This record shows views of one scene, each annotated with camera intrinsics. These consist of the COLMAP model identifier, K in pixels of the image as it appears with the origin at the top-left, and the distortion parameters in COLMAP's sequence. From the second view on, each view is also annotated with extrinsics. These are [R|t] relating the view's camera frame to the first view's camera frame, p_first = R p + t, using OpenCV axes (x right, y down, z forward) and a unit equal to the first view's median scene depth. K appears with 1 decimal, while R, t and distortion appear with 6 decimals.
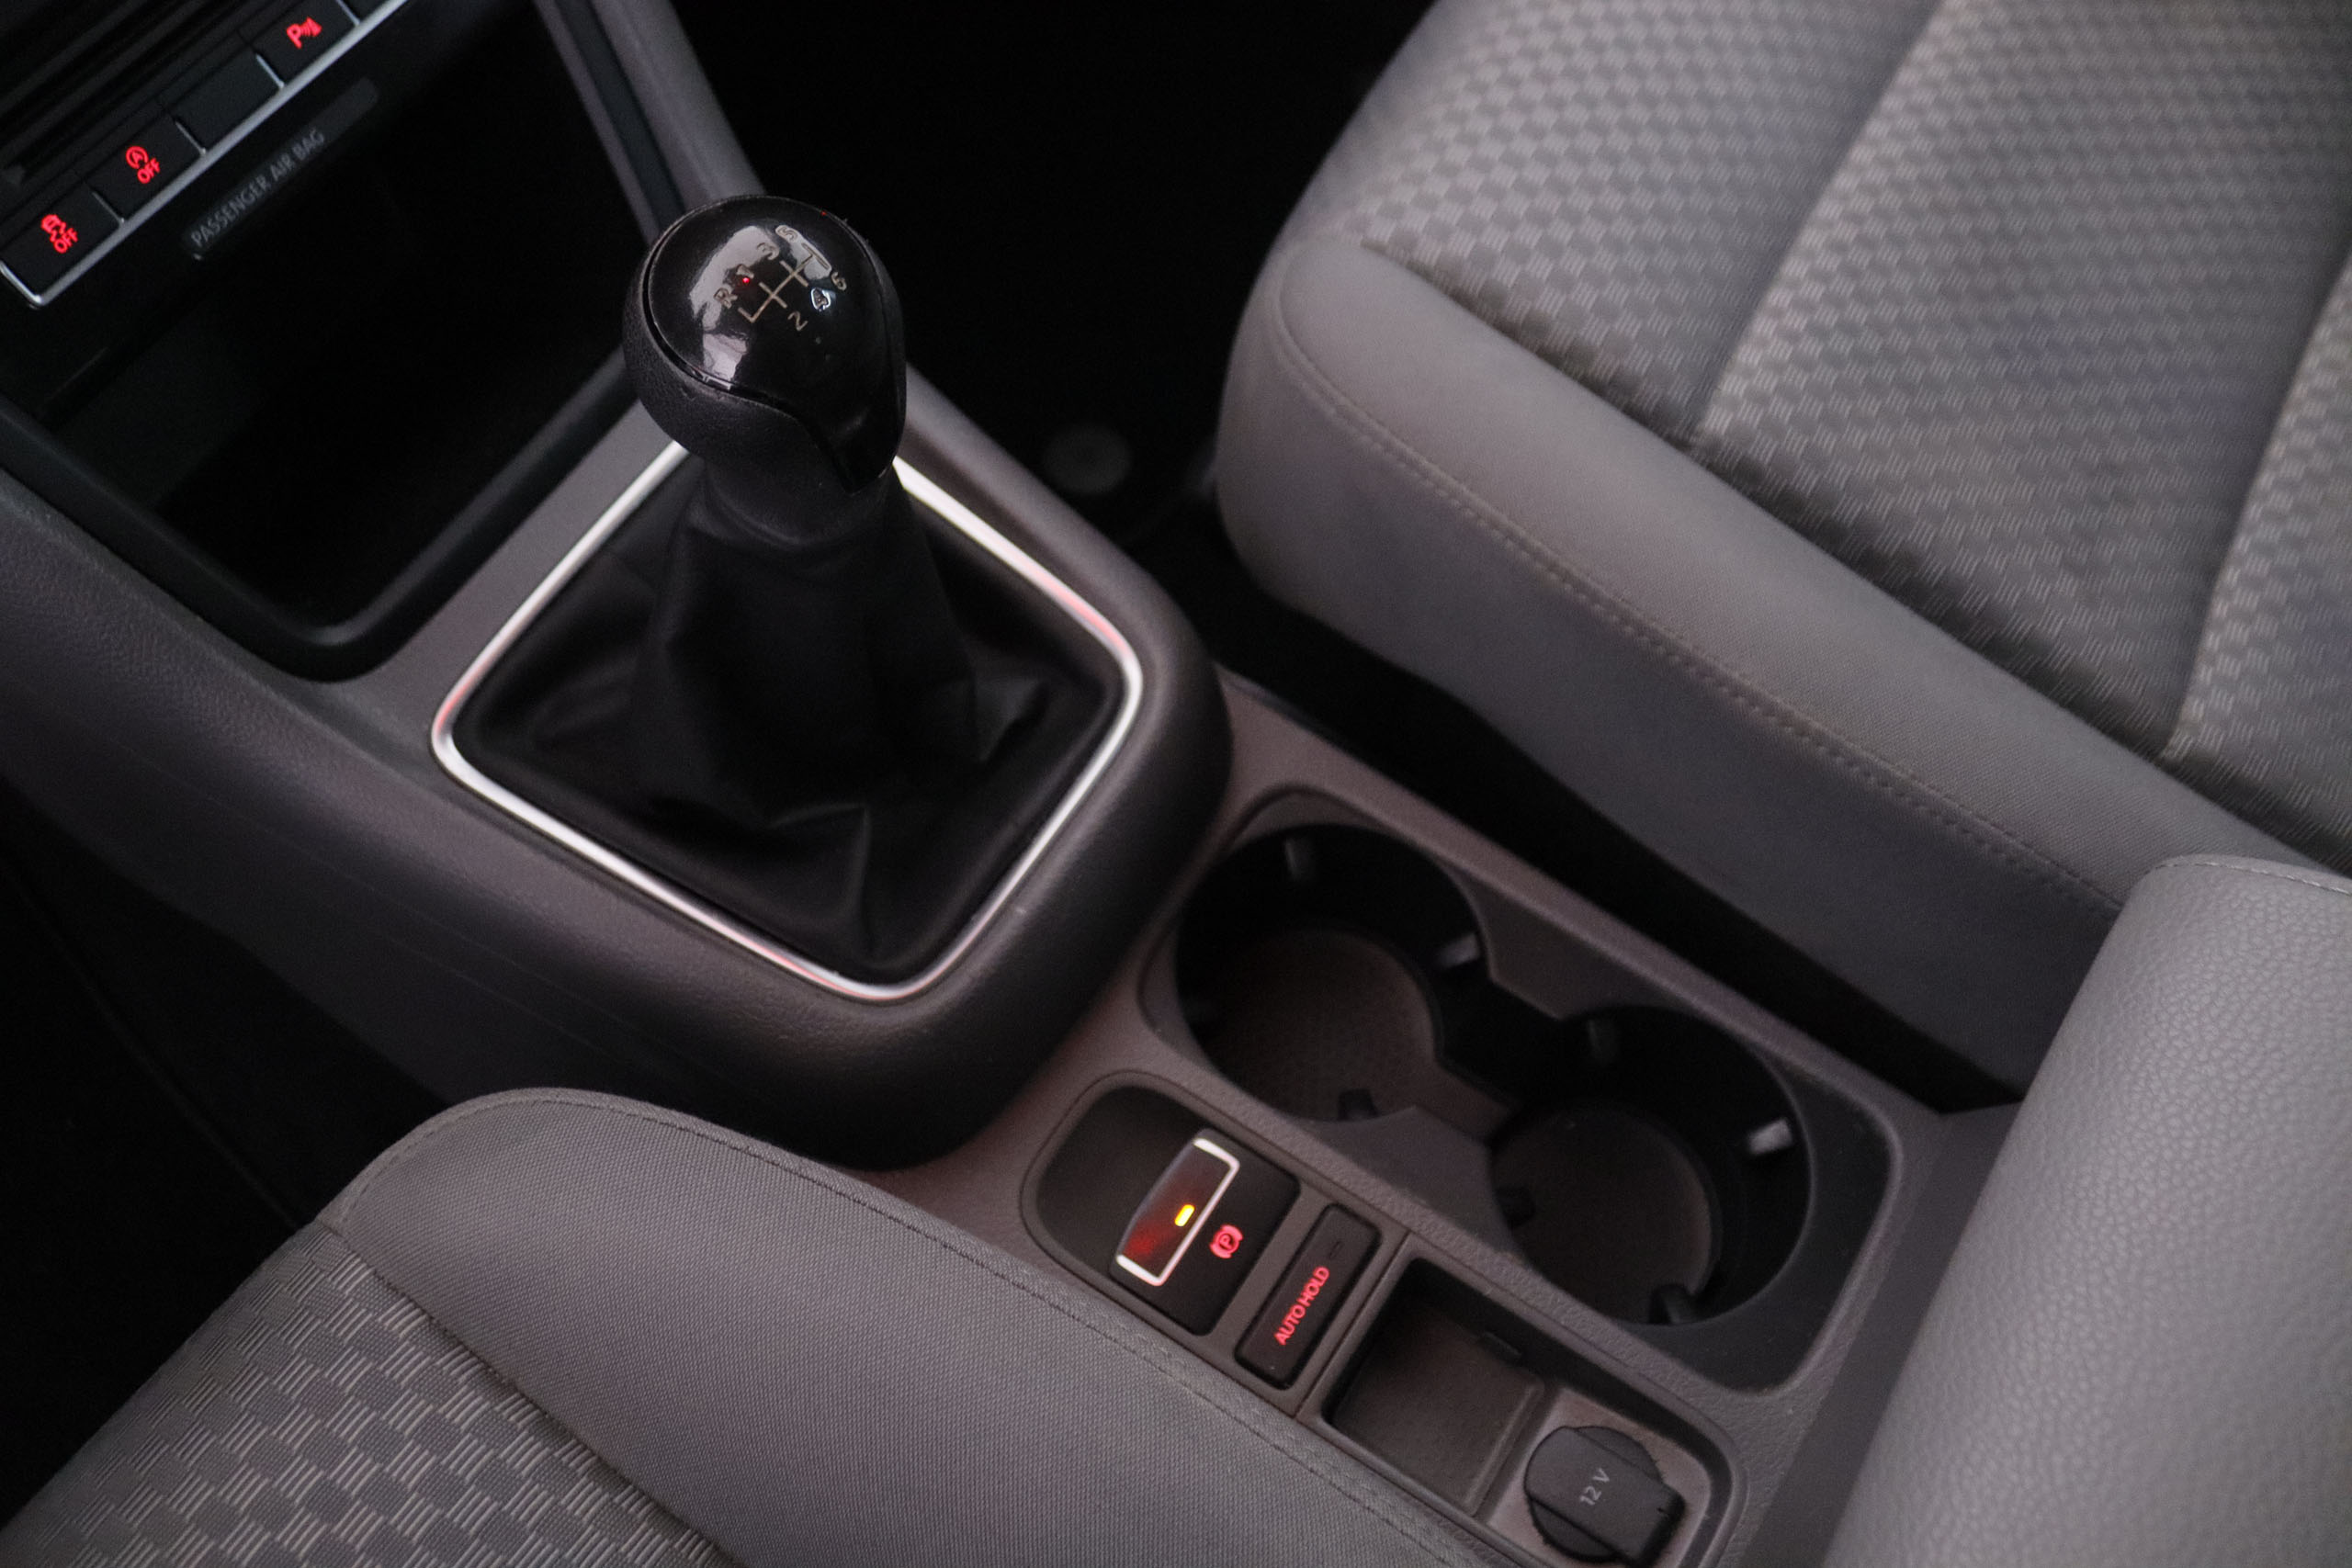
lens RADIAL K [[1893.3, 0, 1176.0], [0, 1893.3, 784.0], [0, 0, 1]] dist [-0.224031, 0.169569]
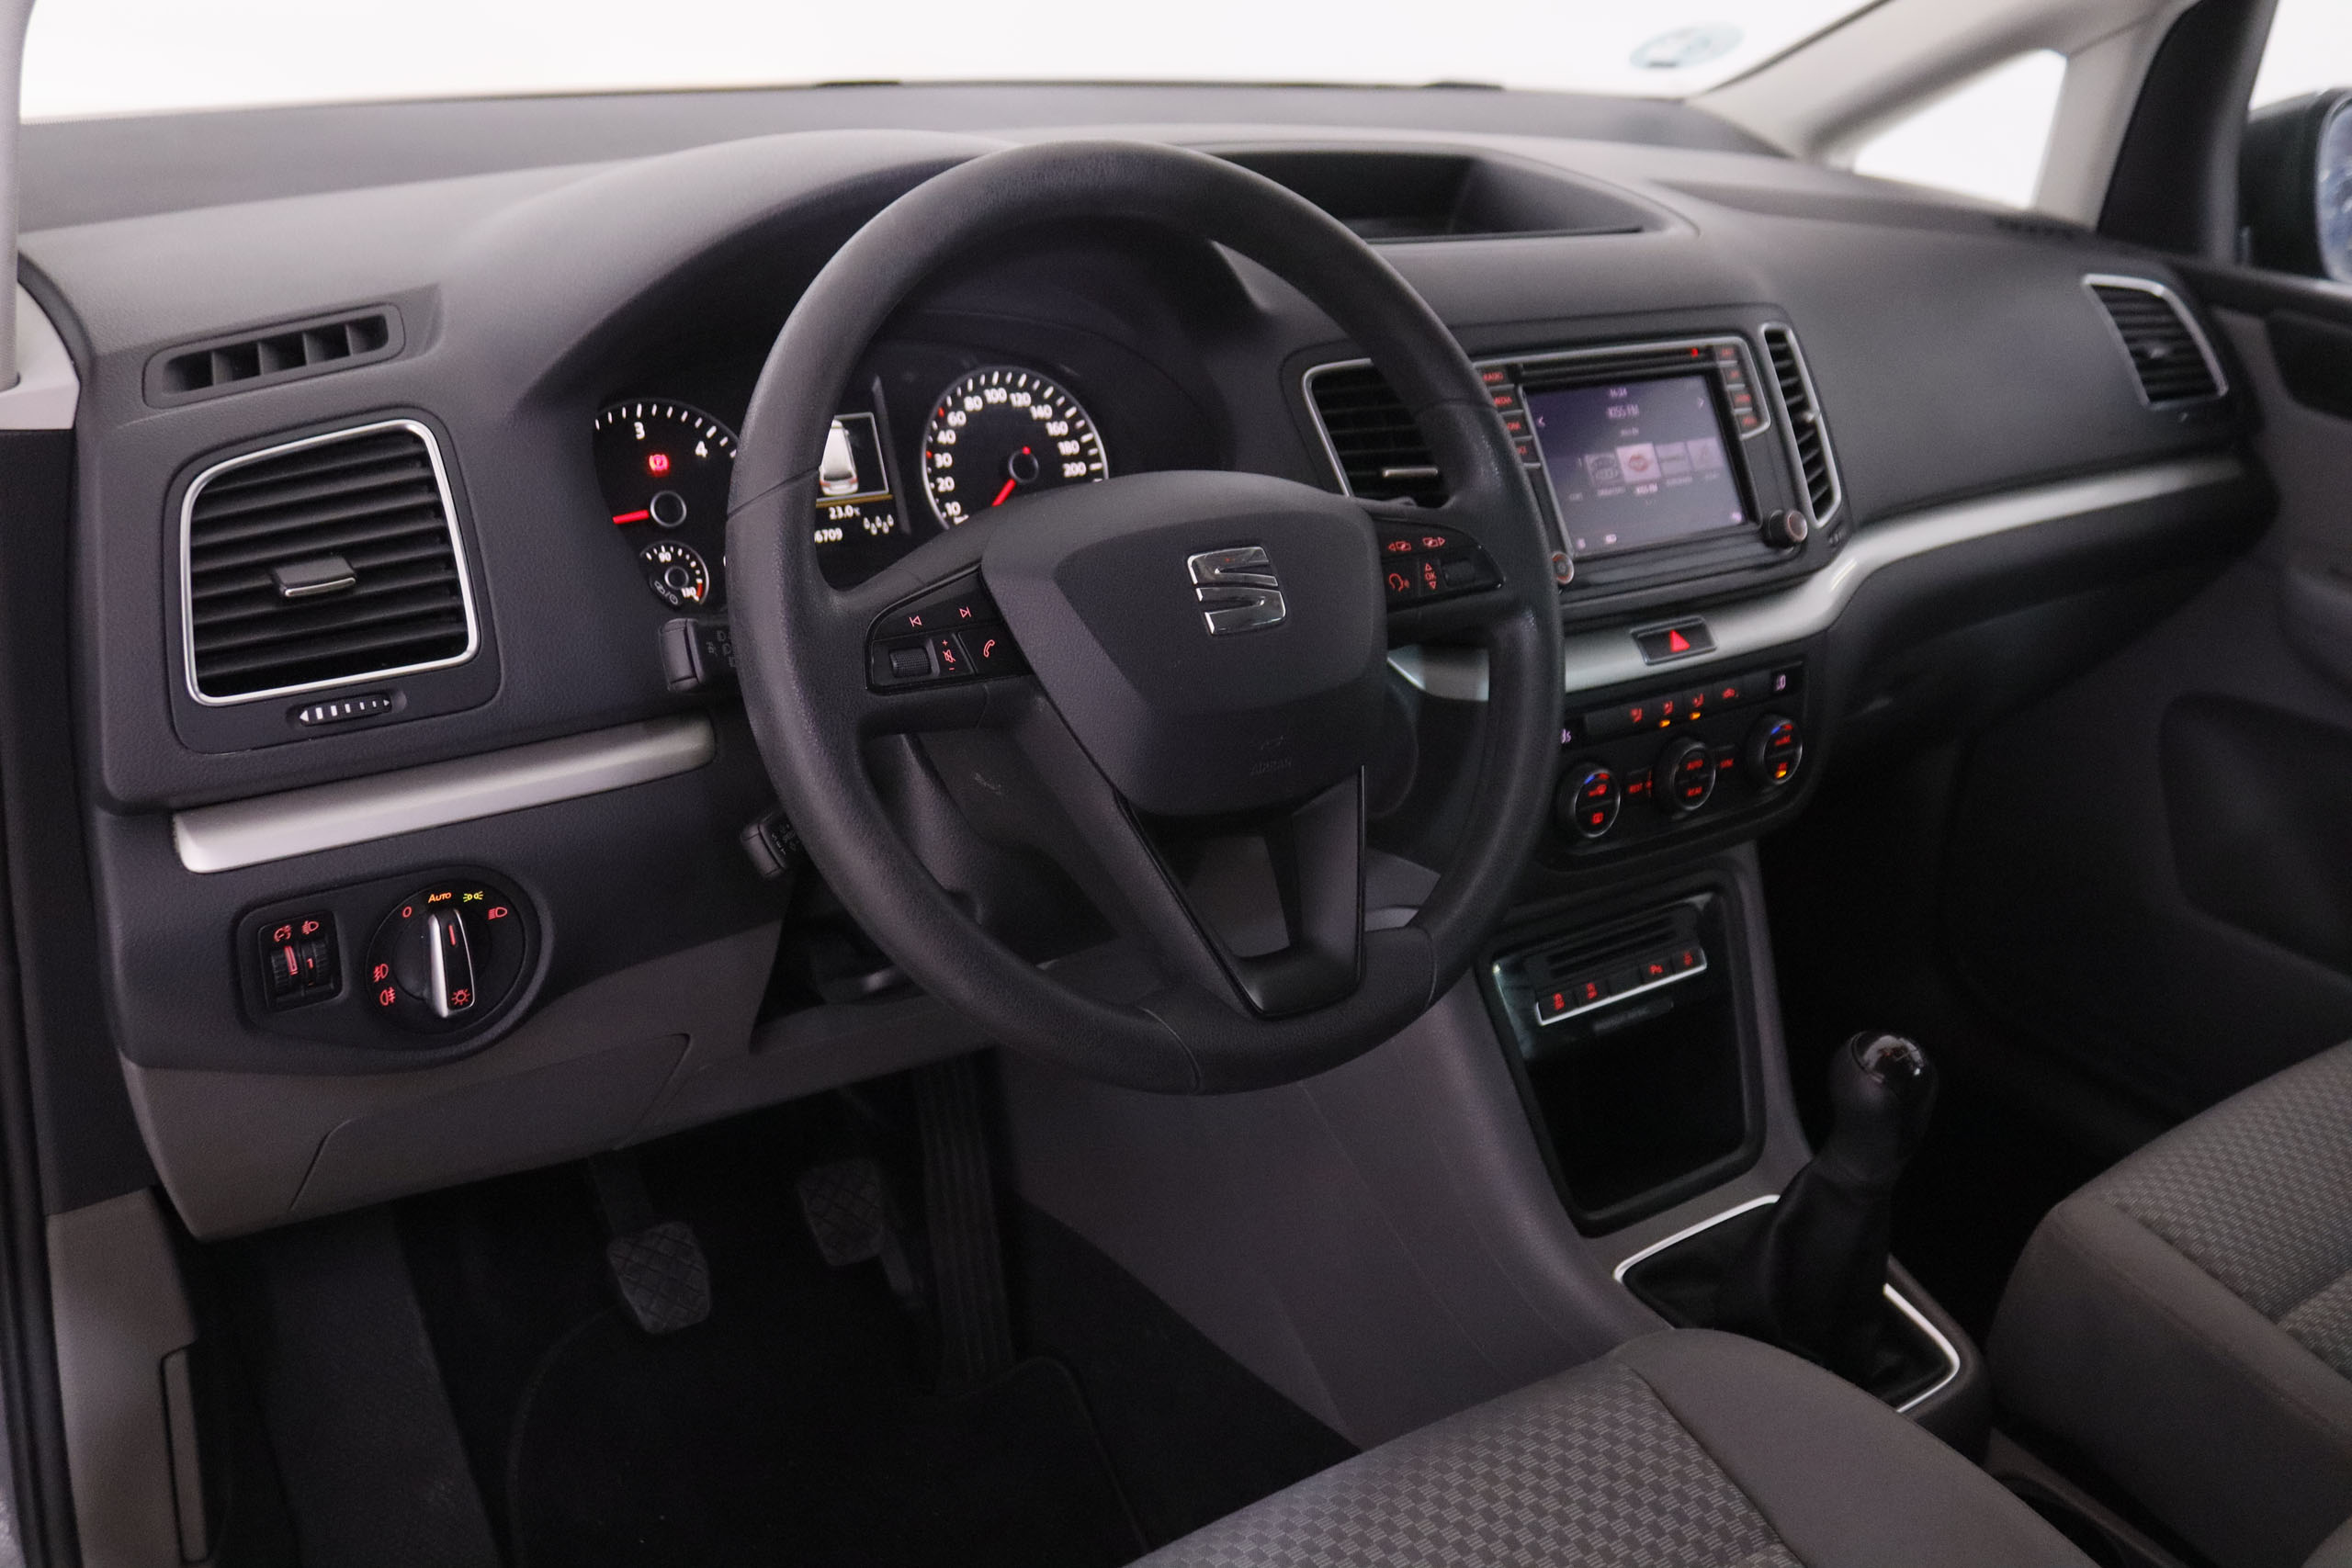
lens RADIAL K [[2291.2, 0, 1176.0], [0, 2291.2, 784.0], [0, 0, 1]] dist [-0.004856, -0.003932]
pose [[0.936778, 0.193326, -0.291671, -0.234138], [-0.338861, 0.709124, -0.618318, 1.446731], [0.087294, 0.678062, 0.729802, -1.401831]]
